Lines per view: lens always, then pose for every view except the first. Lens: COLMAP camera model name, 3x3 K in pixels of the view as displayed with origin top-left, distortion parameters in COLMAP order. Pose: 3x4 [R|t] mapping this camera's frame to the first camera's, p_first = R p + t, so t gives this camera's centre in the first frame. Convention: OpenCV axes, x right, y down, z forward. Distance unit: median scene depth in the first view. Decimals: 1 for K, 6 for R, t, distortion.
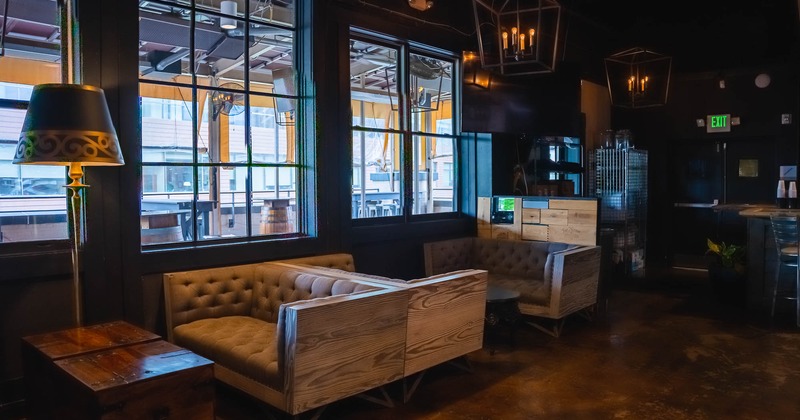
lens RADIAL K [[592.9, 0, 400.2], [0, 592.9, 209.2], [0, 0, 1]] dist [-0.004218, -0.000880]
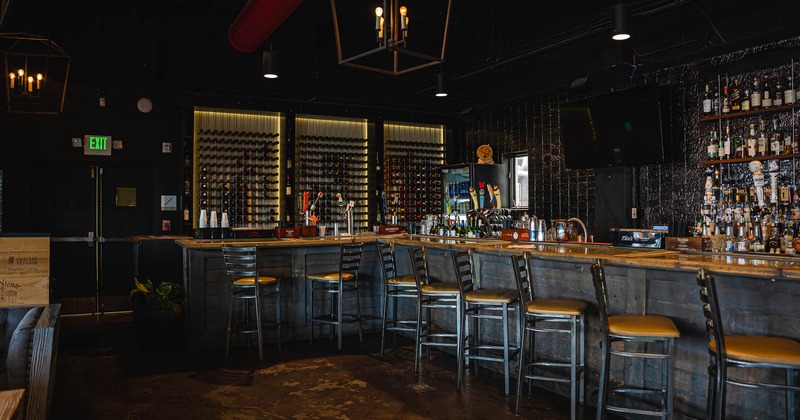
lens RADIAL K [[592.9, 0, 399.9], [0, 592.9, 207.6], [0, 0, 1]] dist [-0.004218, -0.000880]
pose [[0.434081, 0.011859, 0.900796, -0.062775], [0.039520, 0.998700, -0.032192, -0.006407], [-0.900007, 0.049574, 0.433048, 0.228141]]
